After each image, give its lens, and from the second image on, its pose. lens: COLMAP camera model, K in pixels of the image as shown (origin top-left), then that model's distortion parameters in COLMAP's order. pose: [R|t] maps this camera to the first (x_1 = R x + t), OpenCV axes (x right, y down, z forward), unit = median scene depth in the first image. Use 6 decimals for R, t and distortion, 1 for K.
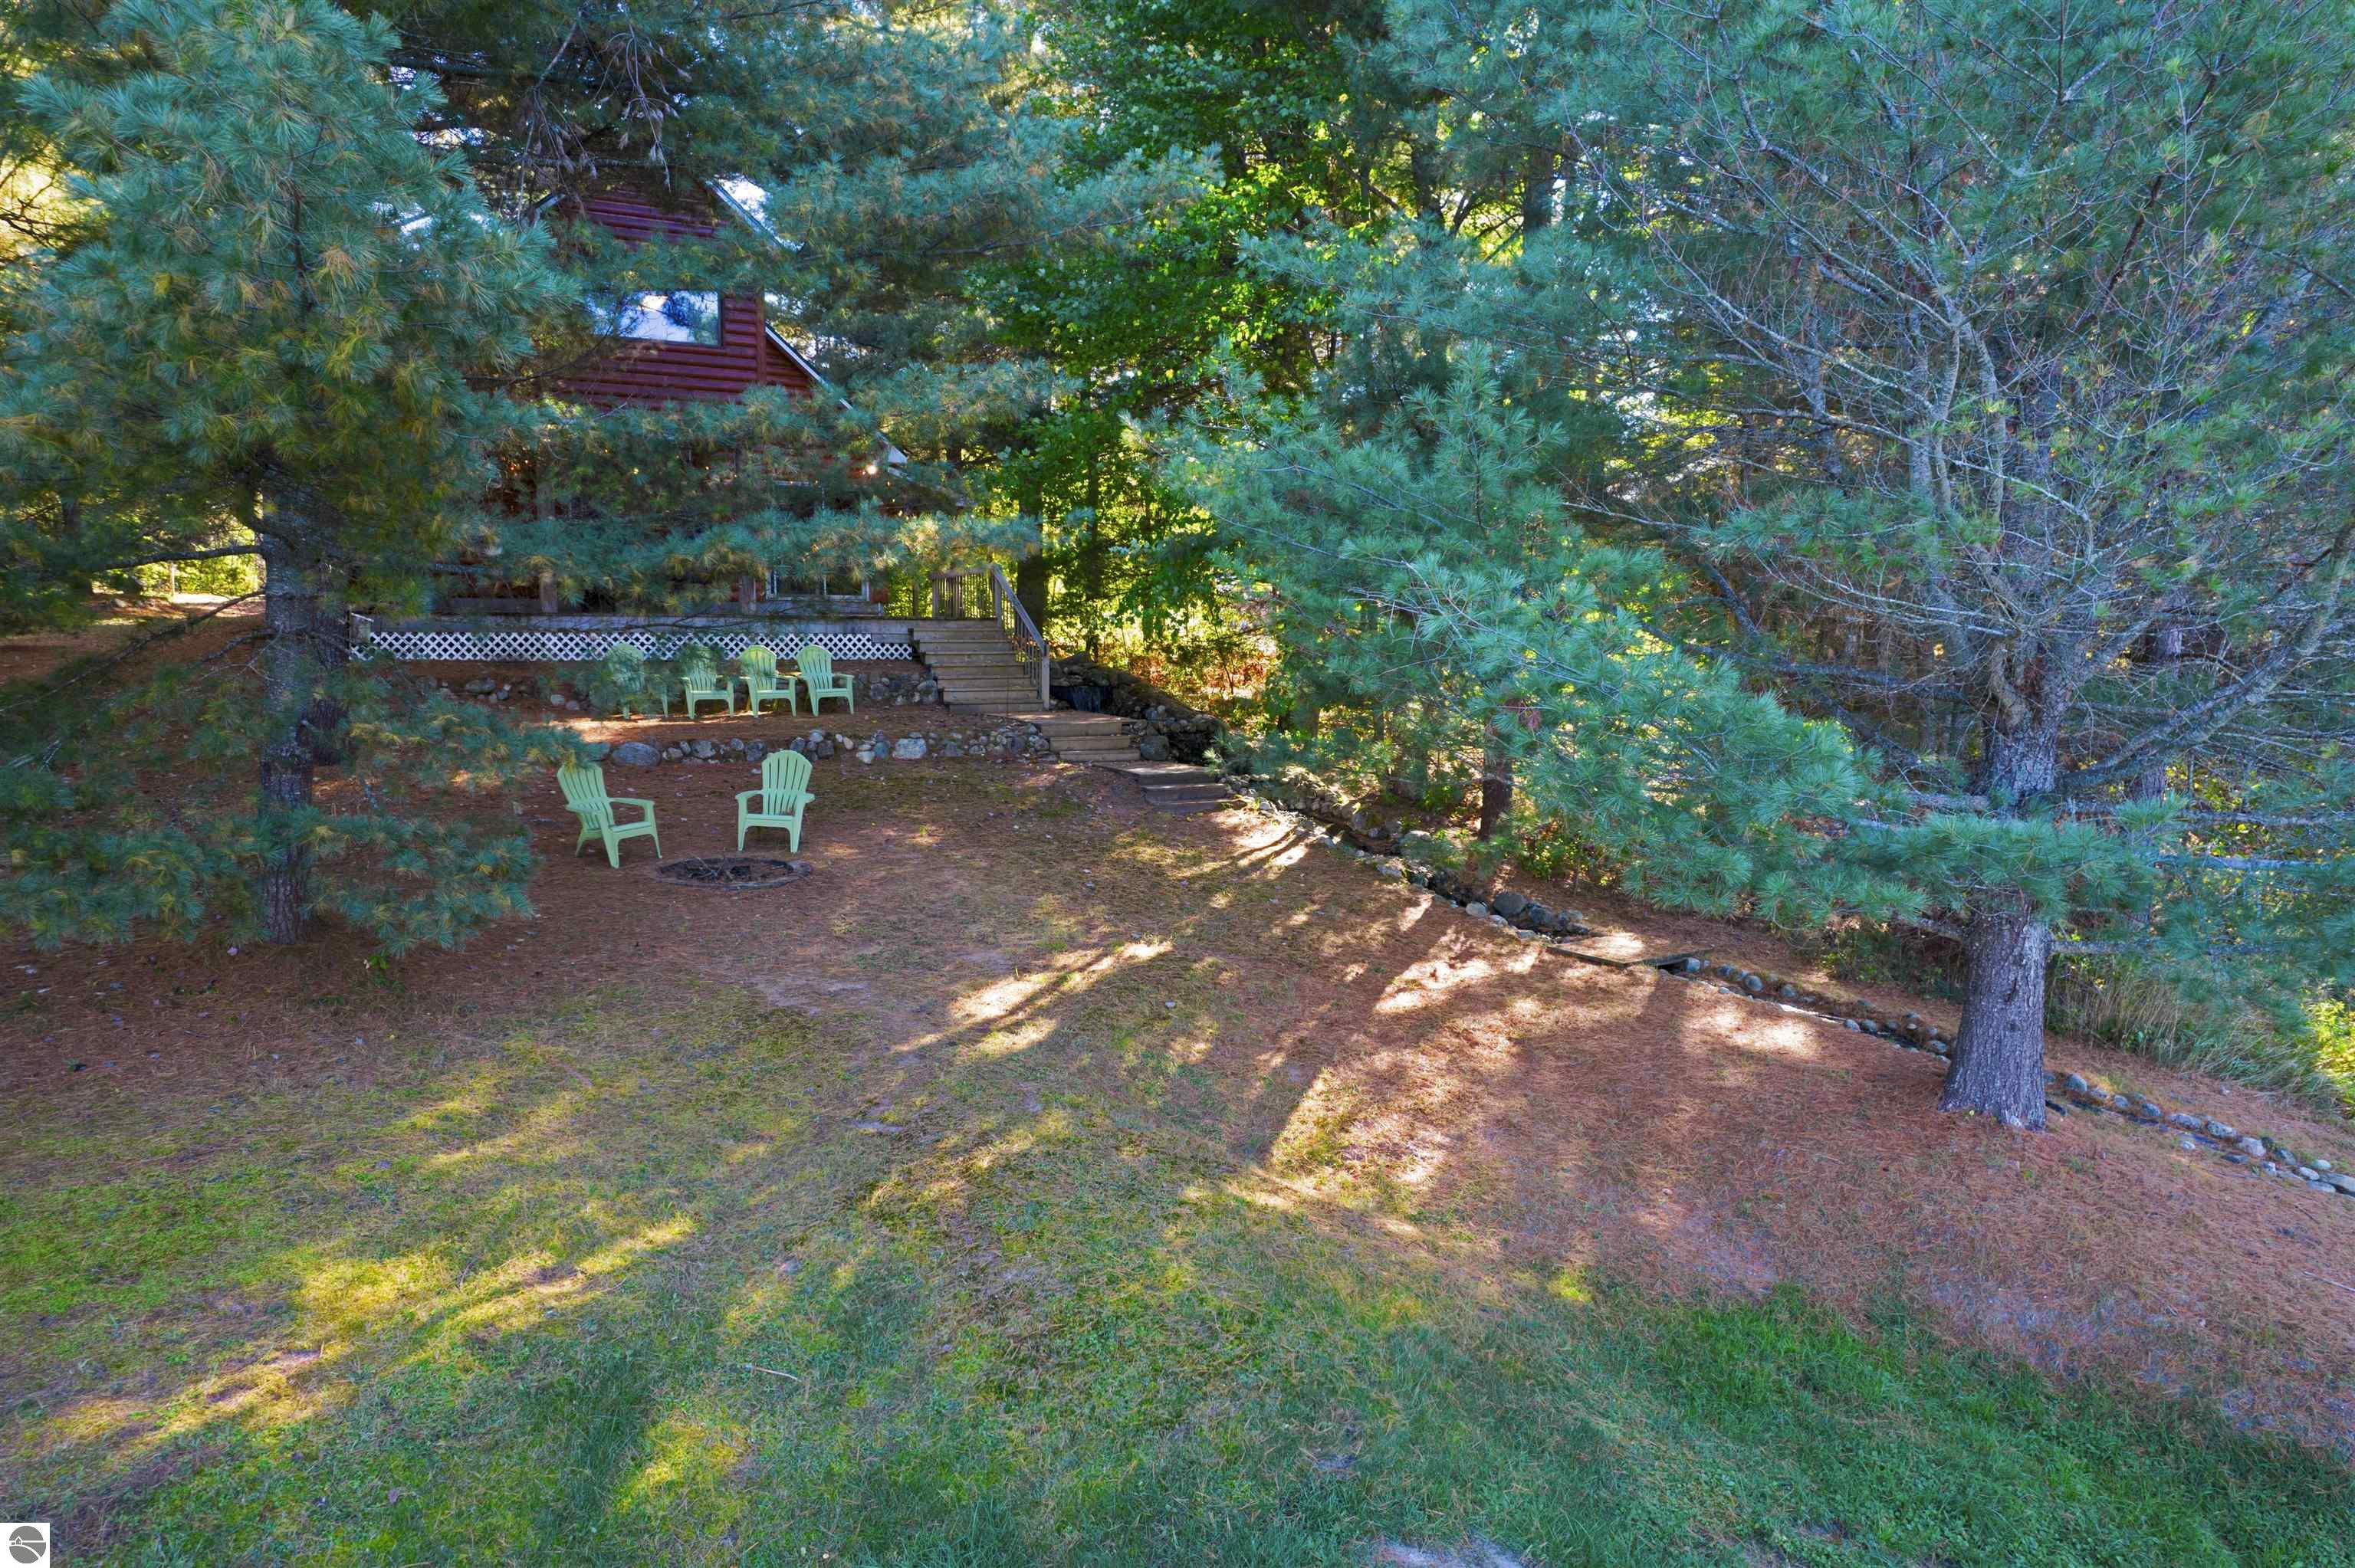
lens RADIAL K [[1494.6, 0, 1185.7], [0, 1494.6, 793.2], [0, 0, 1]] dist [-0.063635, 0.035405]
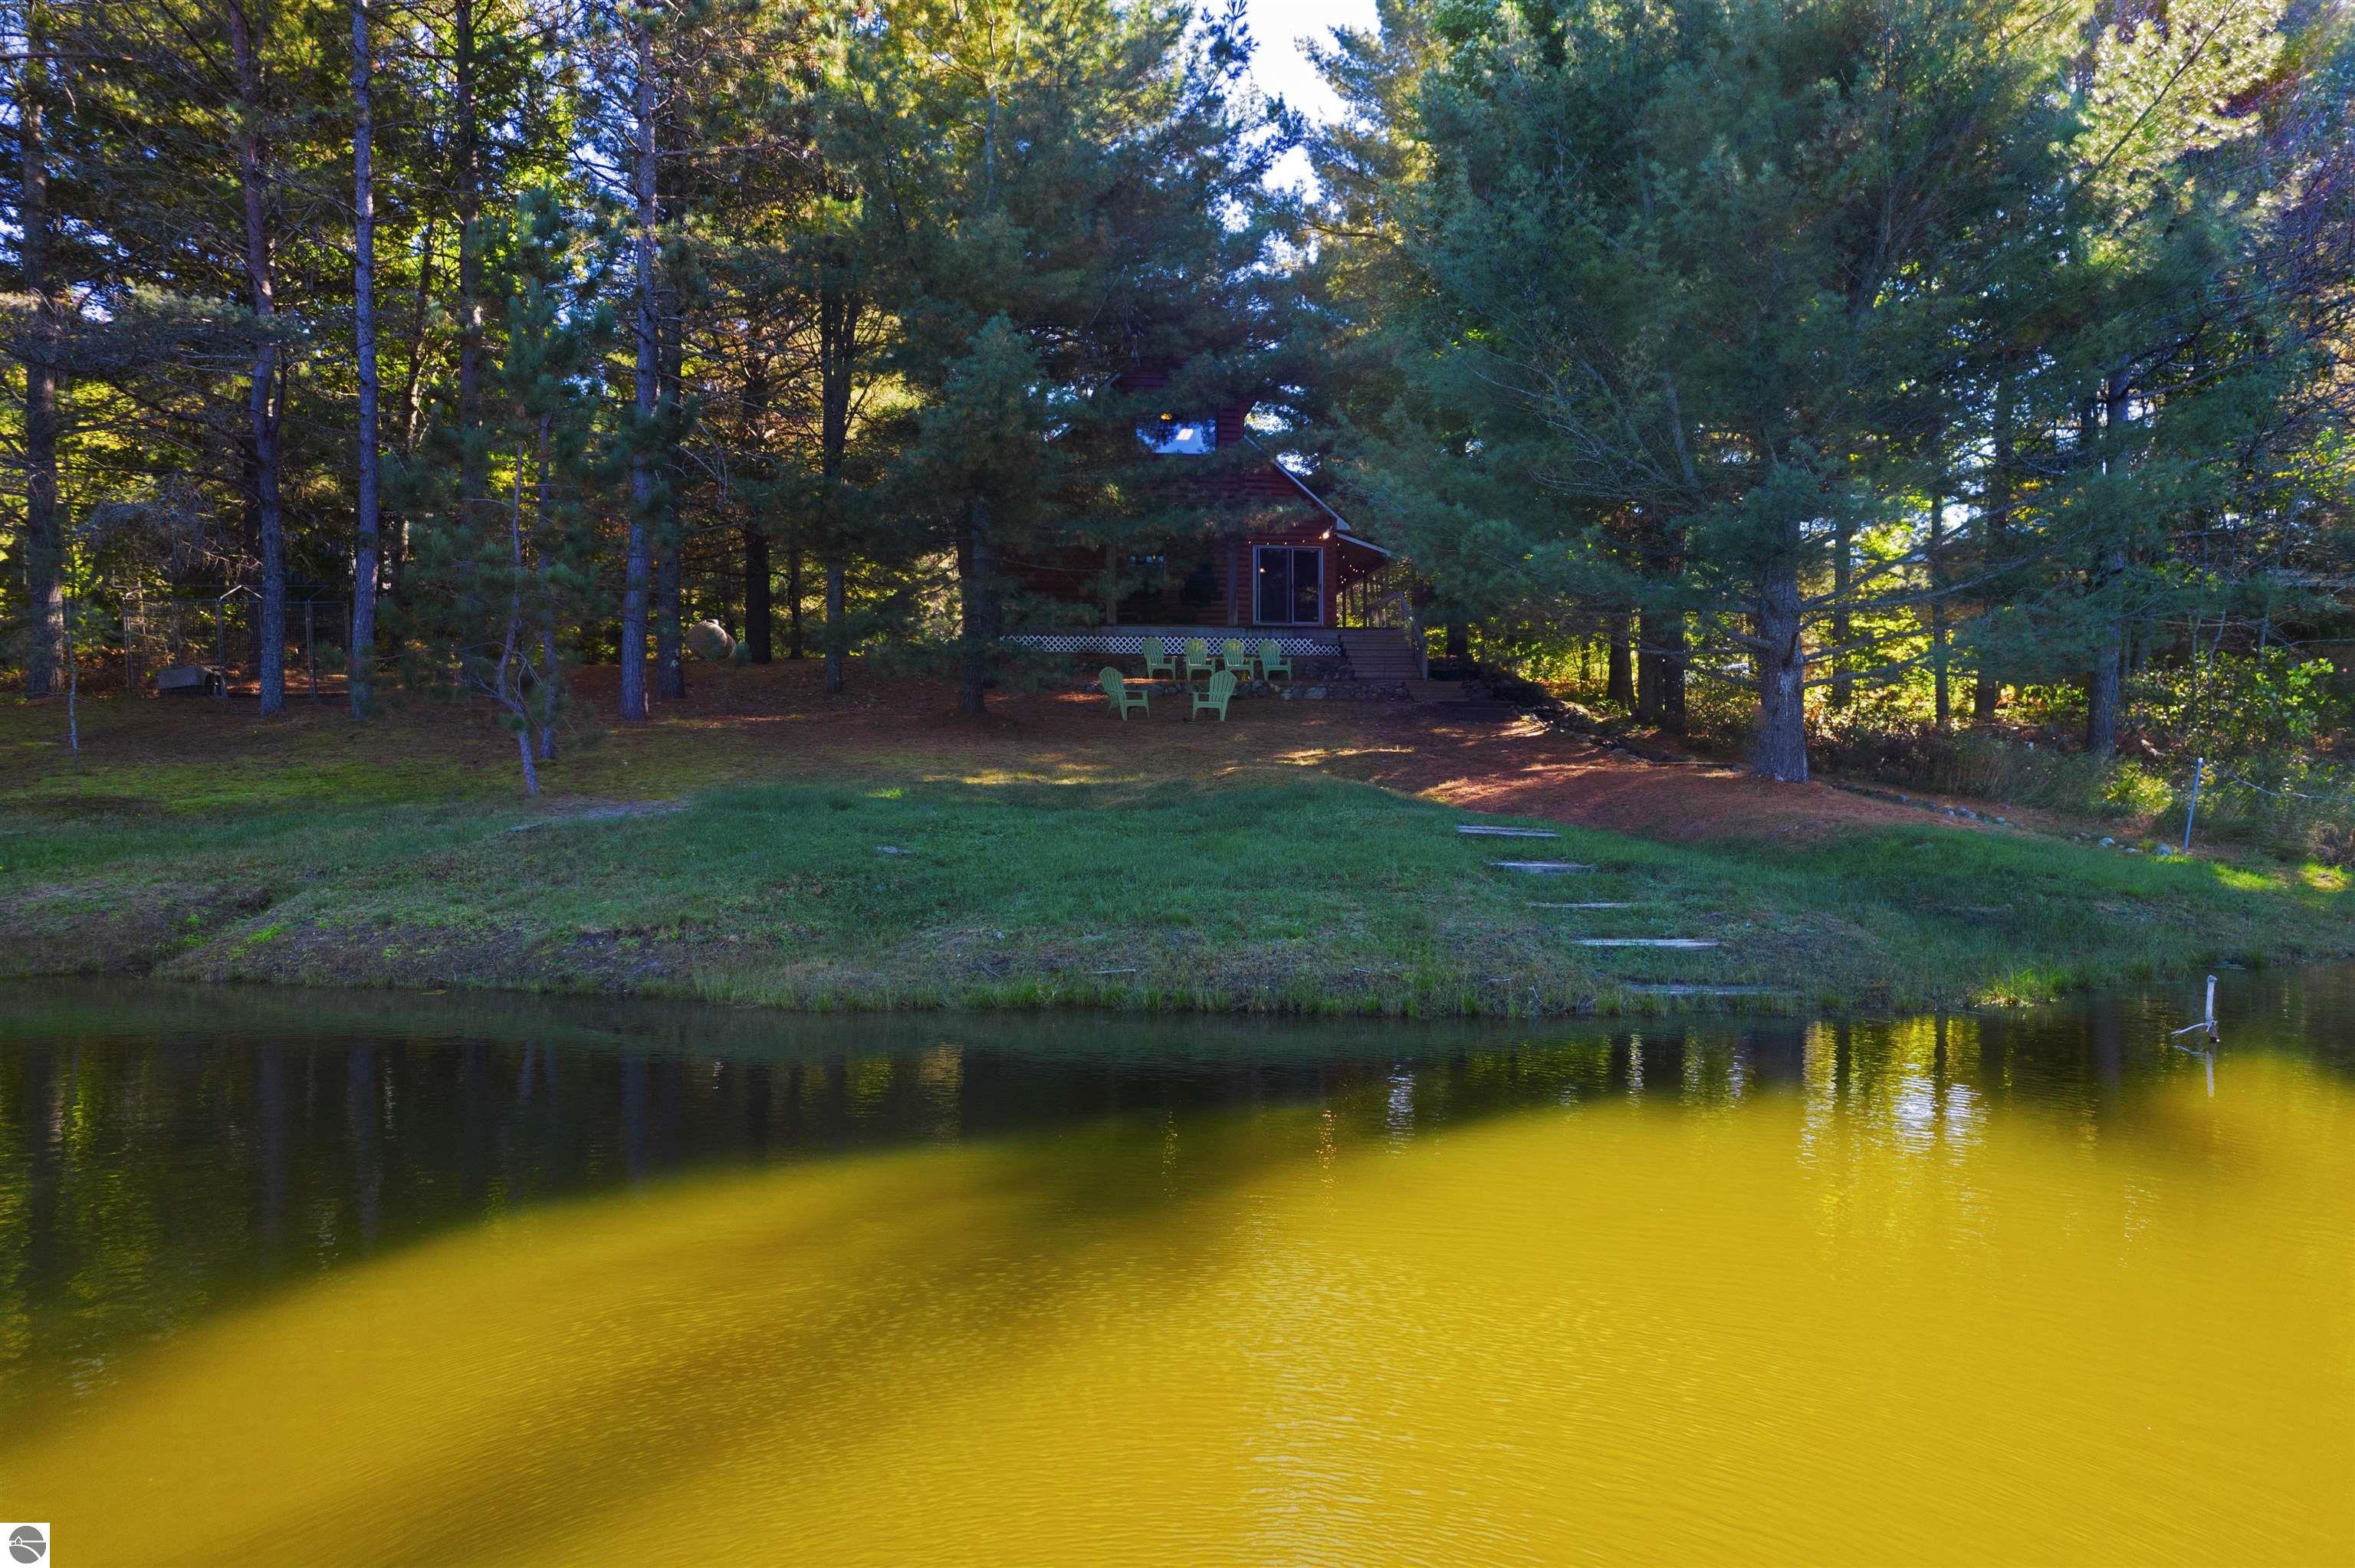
lens RADIAL K [[1494.6, 0, 1185.7], [0, 1494.6, 793.2], [0, 0, 1]] dist [-0.063635, 0.035405]
pose [[0.926938, 0.002643, -0.375204, 0.345100], [-0.034630, 0.996310, -0.078537, 0.252083], [0.373612, 0.085792, 0.923609, -0.617702]]
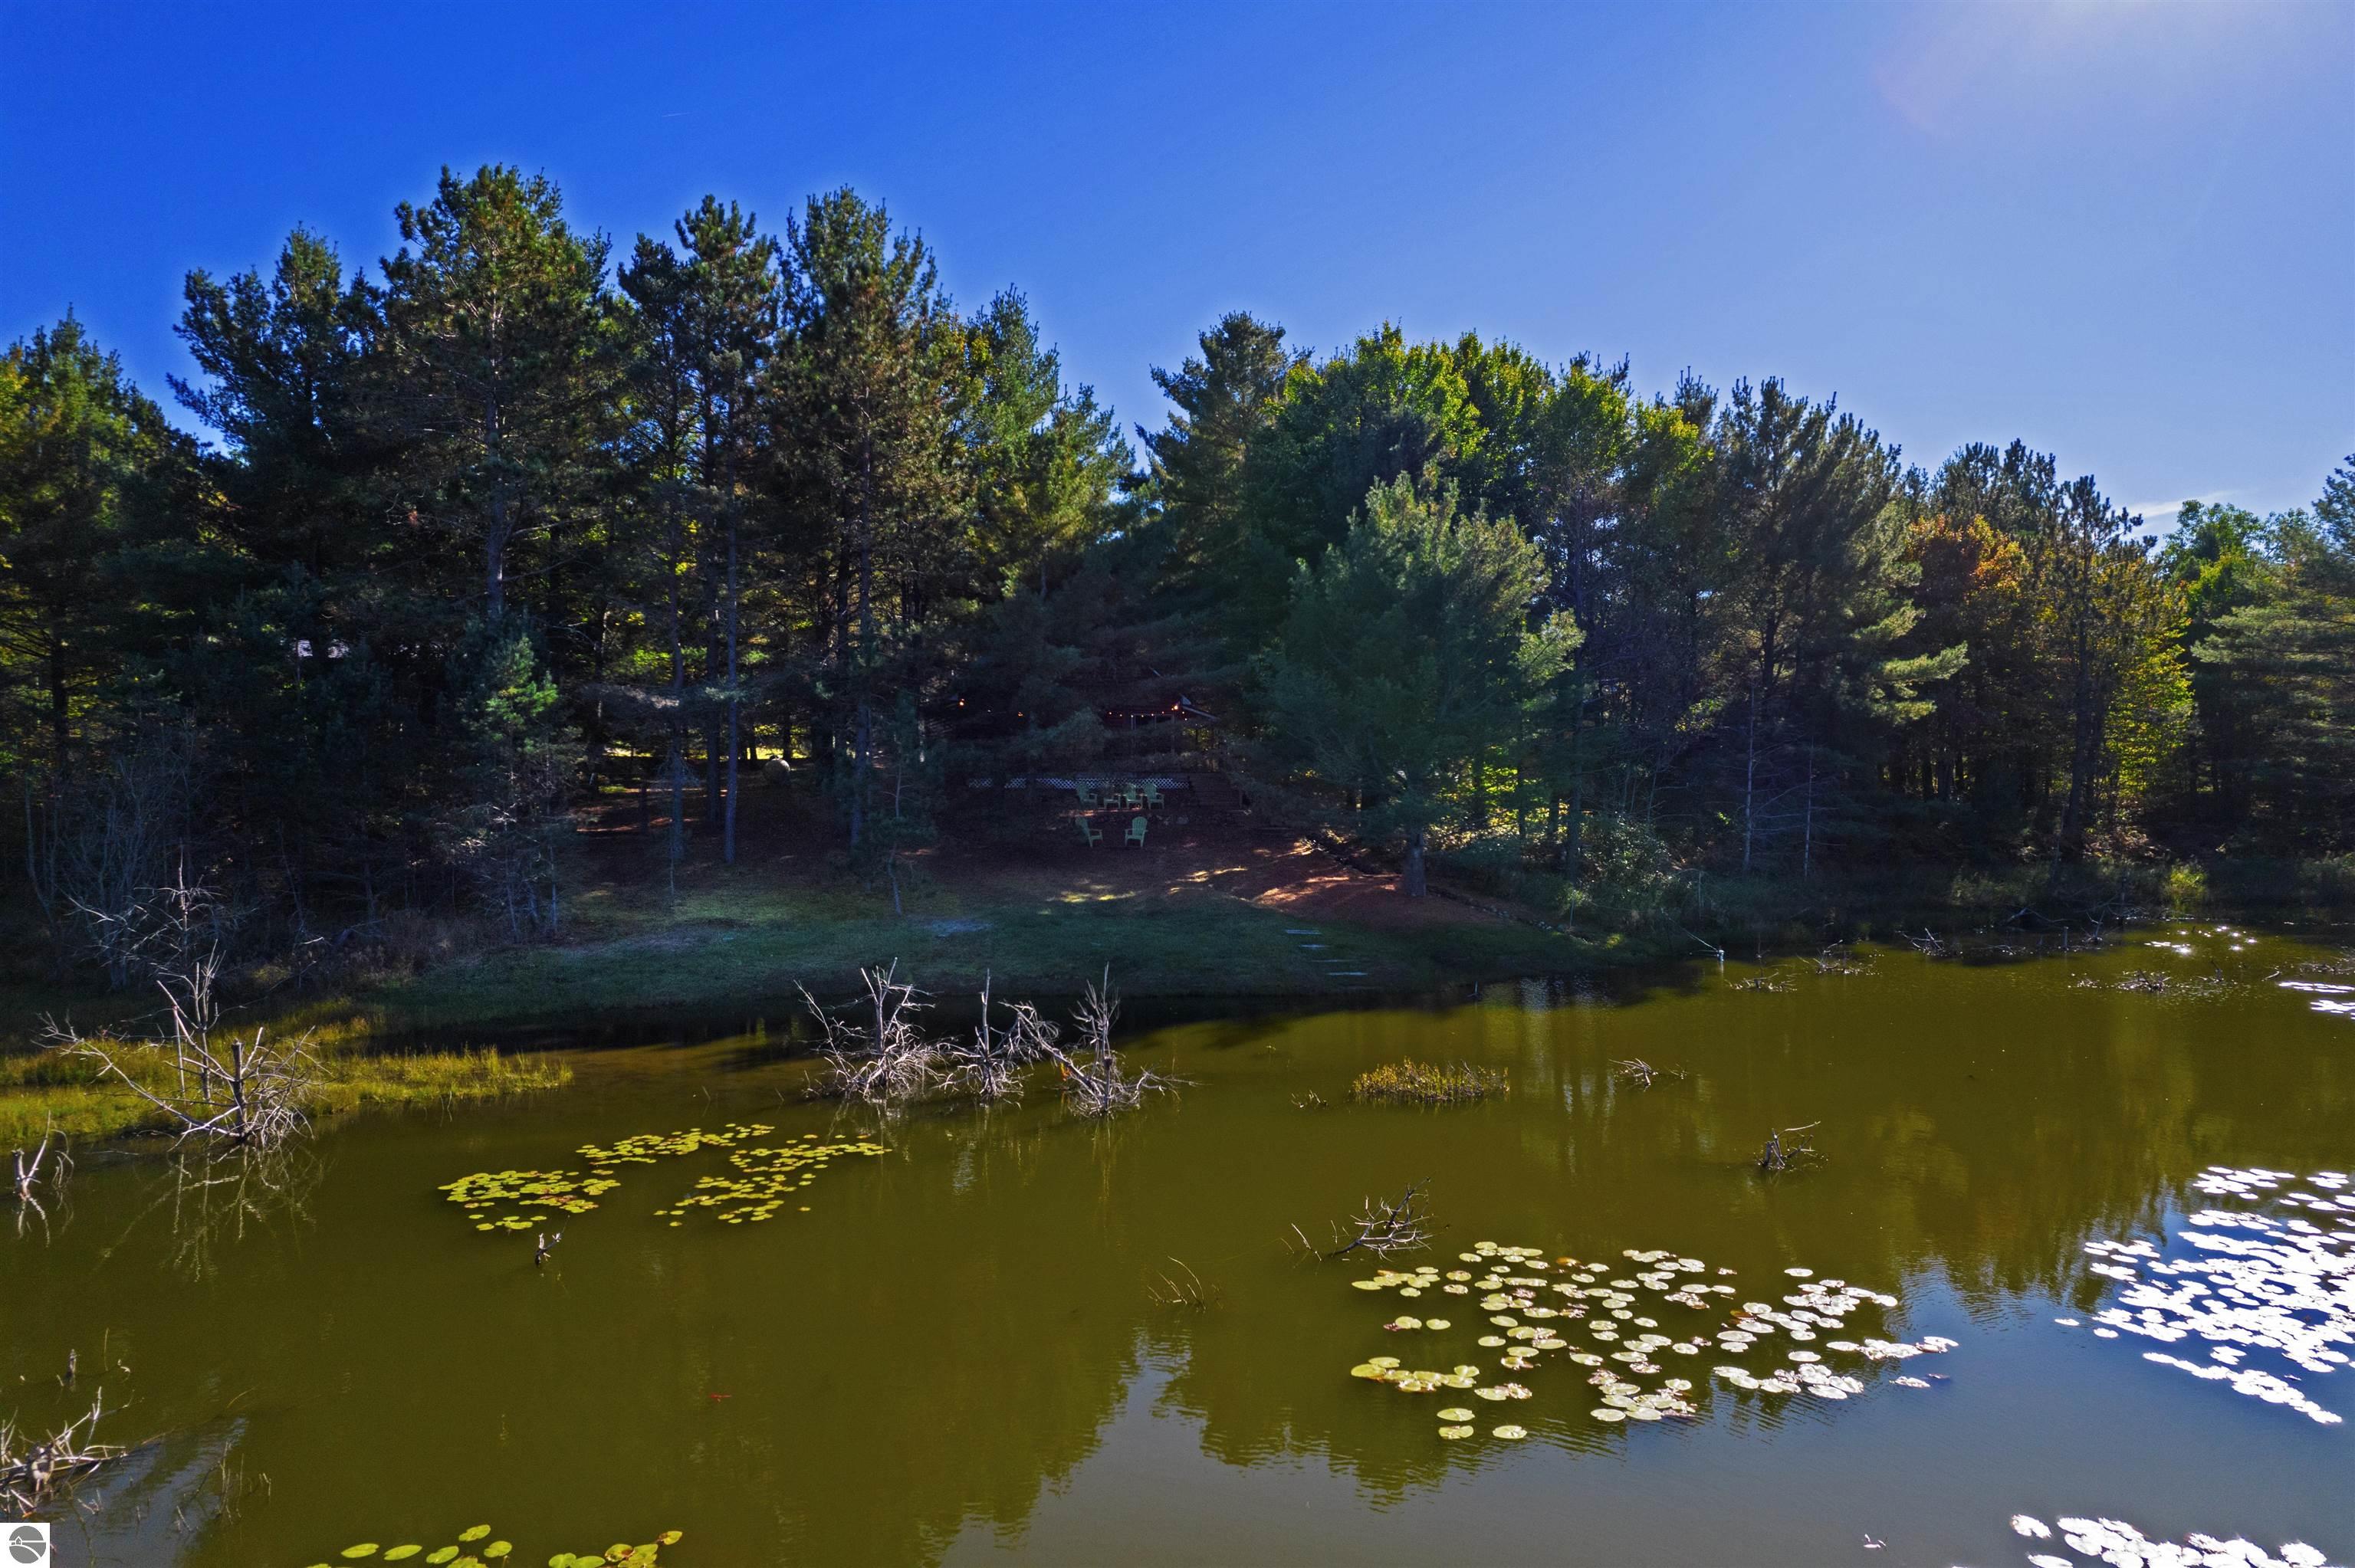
lens RADIAL K [[1494.6, 0, 1185.7], [0, 1494.6, 793.2], [0, 0, 1]] dist [-0.063635, 0.035405]
pose [[0.974994, 0.001482, -0.222227, 0.533772], [-0.020975, 0.996128, -0.085381, 0.190262], [0.221240, 0.087907, 0.971249, -2.072831]]
